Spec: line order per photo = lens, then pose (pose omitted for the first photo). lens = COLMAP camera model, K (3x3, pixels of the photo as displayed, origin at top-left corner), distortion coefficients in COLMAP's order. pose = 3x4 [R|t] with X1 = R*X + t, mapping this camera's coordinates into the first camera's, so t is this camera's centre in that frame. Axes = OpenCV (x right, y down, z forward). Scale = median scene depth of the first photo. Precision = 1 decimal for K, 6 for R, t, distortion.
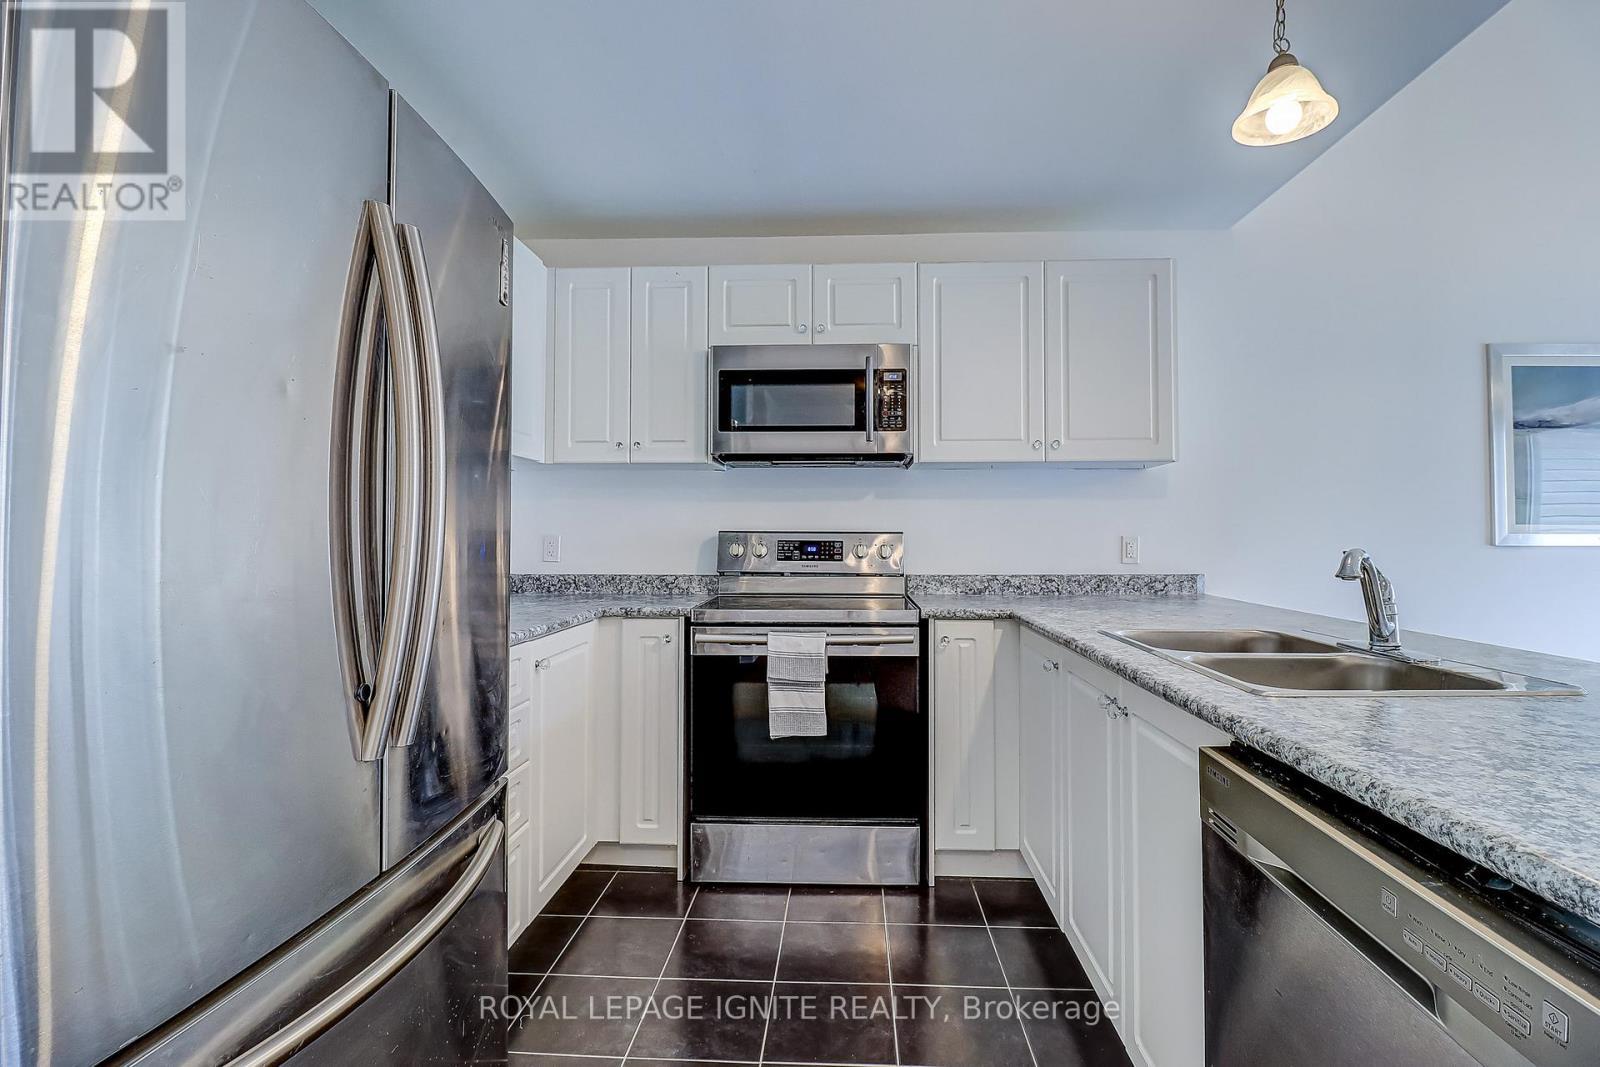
lens RADIAL K [[783.2, 0, 807.3], [0, 783.2, 514.7], [0, 0, 1]] dist [-0.000522, -0.011946]
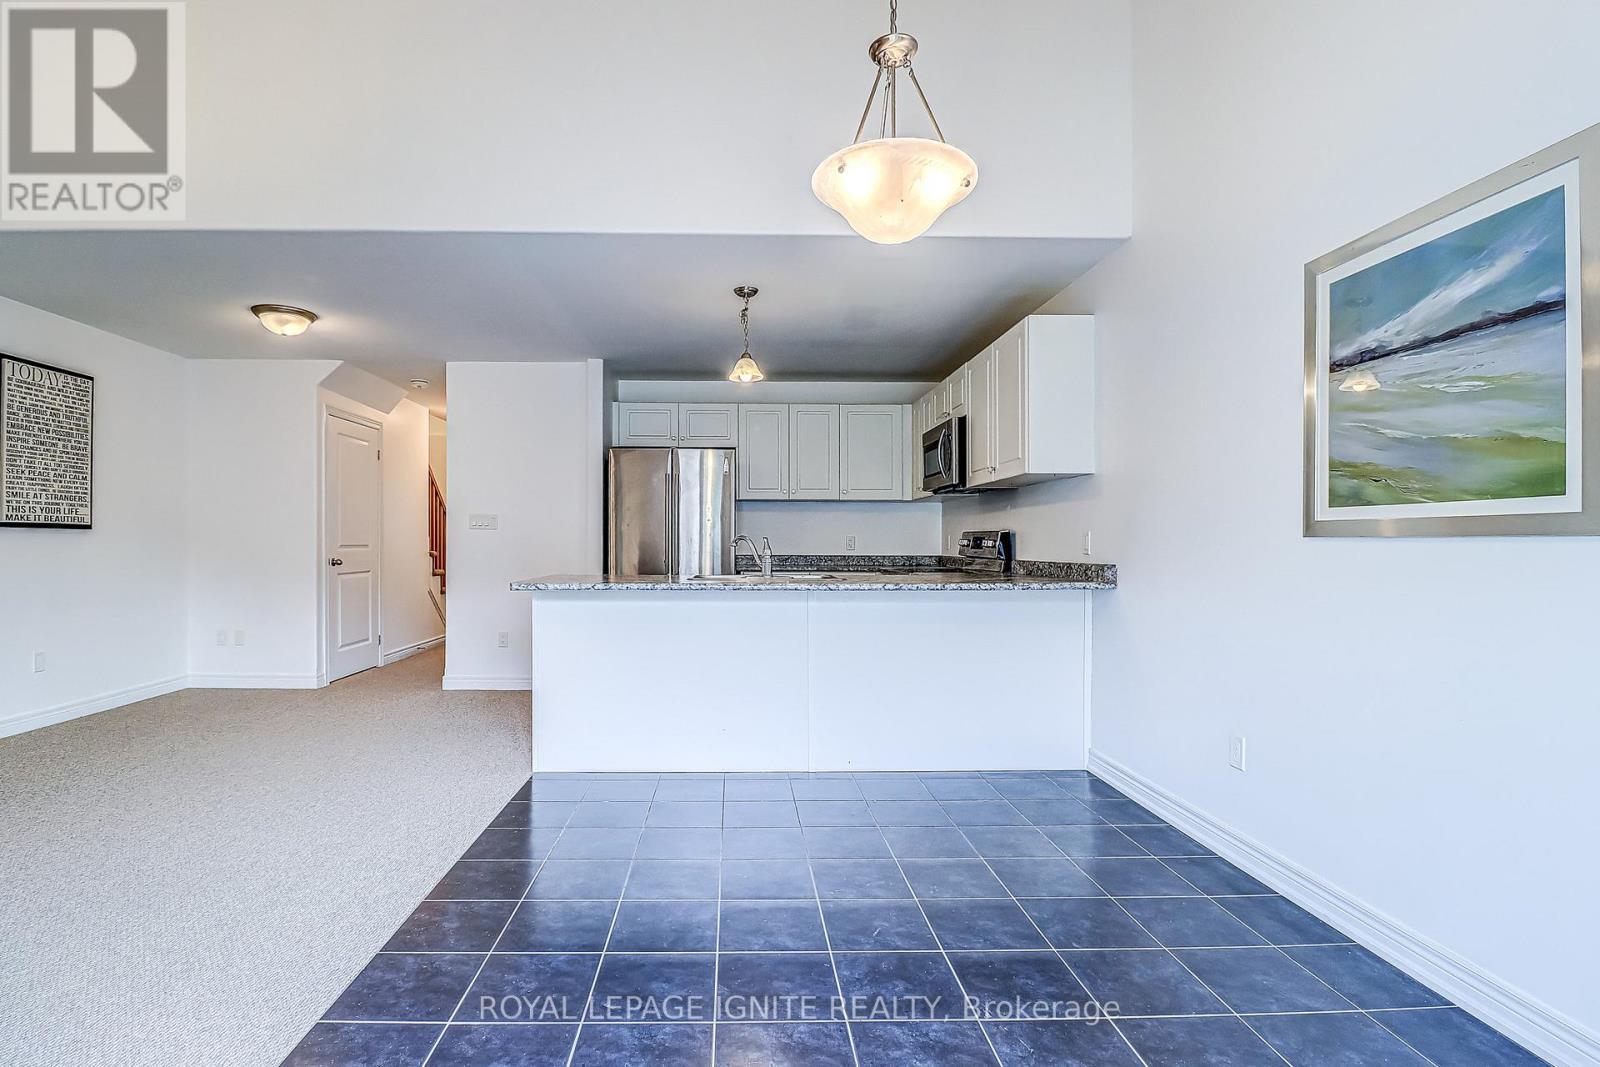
lens RADIAL K [[776.1, 0, 750.1], [0, 776.1, 547.8], [0, 0, 1]] dist [-0.000920, -0.000088]
pose [[0.061650, 0.006427, -0.998077, 1.713205], [0.024759, 0.999662, 0.007967, 0.033344], [0.997791, -0.025203, 0.061470, 0.452737]]
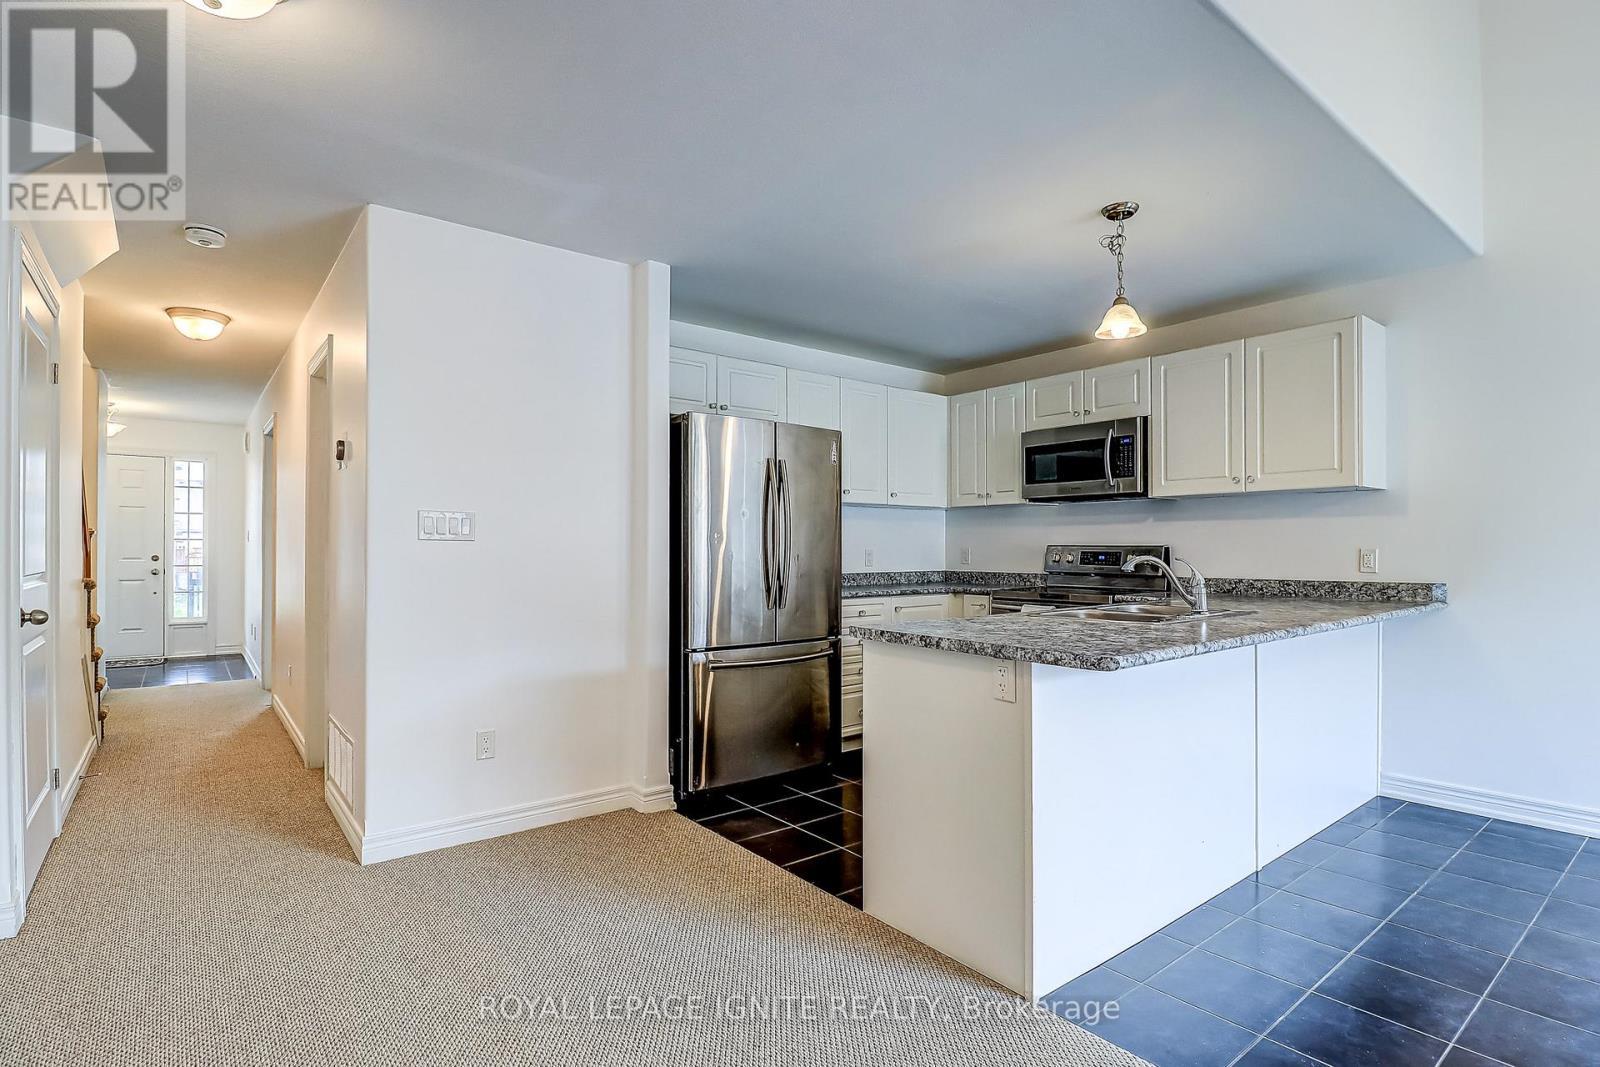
lens RADIAL K [[785.7, 0, 800.4], [0, 785.7, 546.5], [0, 0, 1]] dist [0.002777, -0.012284]
pose [[0.655505, -0.002408, -0.755187, 0.808163], [0.020775, 0.999674, 0.014845, -0.011641], [0.754905, -0.025420, 0.655342, -0.430373]]
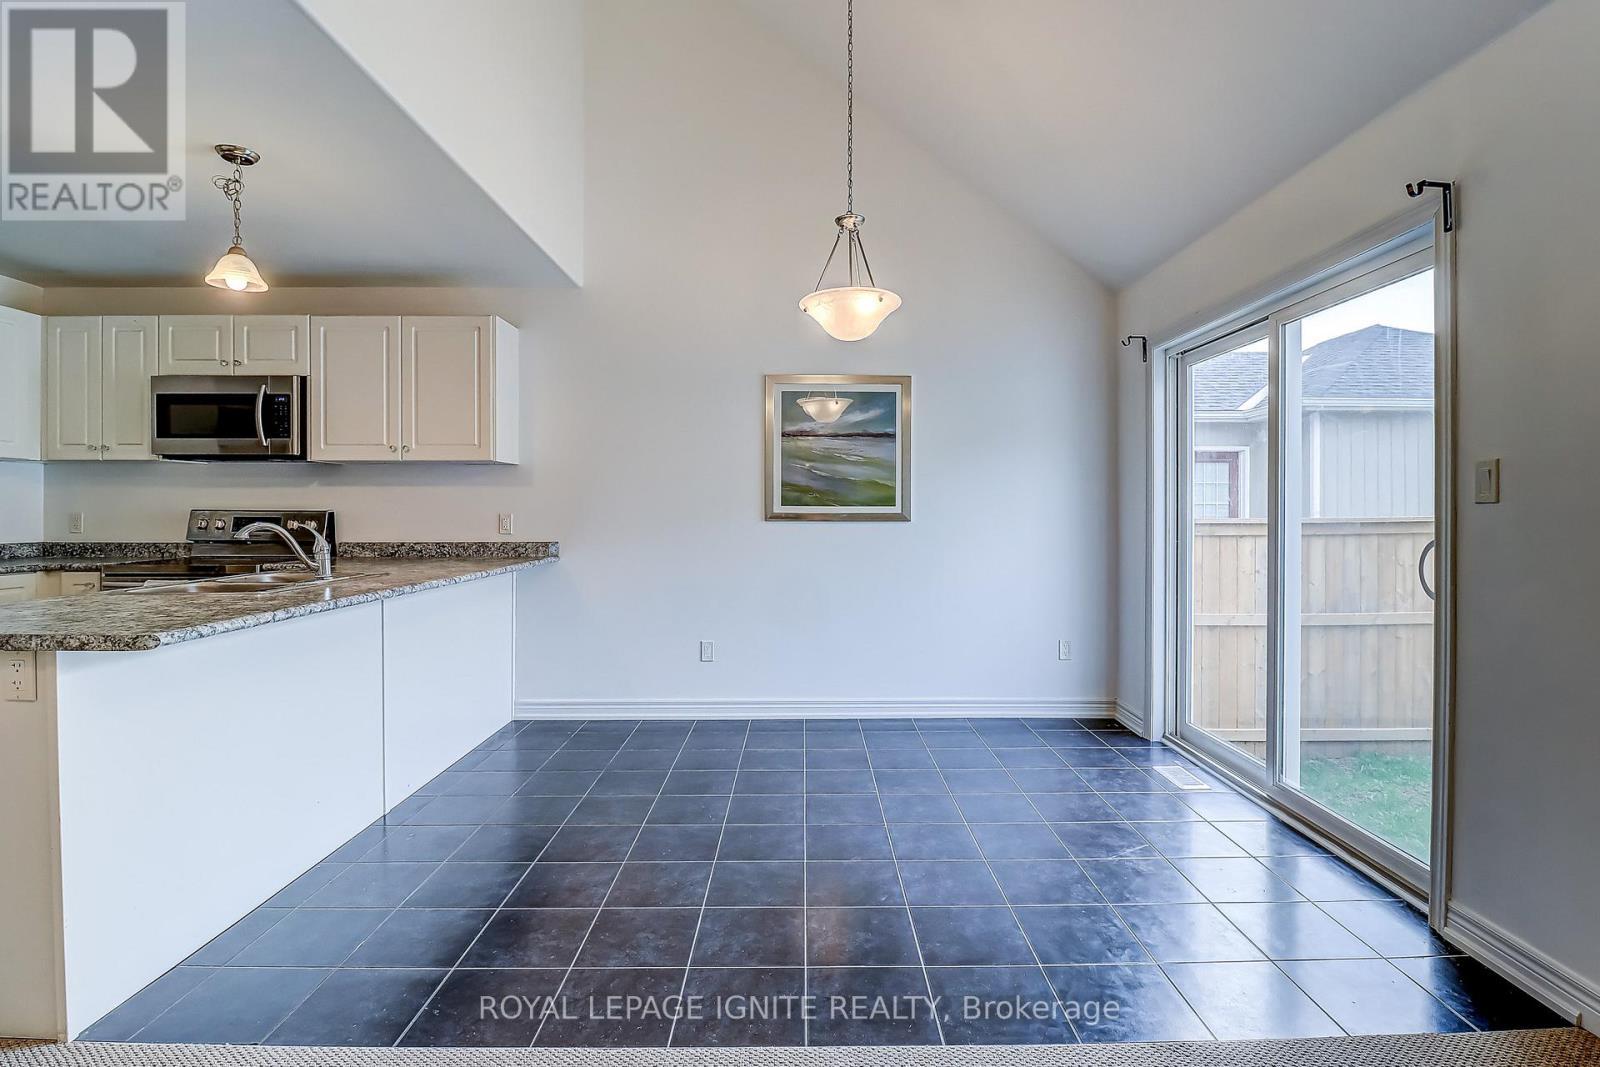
lens RADIAL K [[783.2, 0, 807.3], [0, 783.2, 514.7], [0, 0, 1]] dist [-0.000522, -0.011946]
pose [[0.998623, 0.000704, 0.052454, 0.950377], [-0.002334, 0.999516, 0.031037, -0.016512], [-0.052407, -0.031116, 0.998141, -0.431771]]
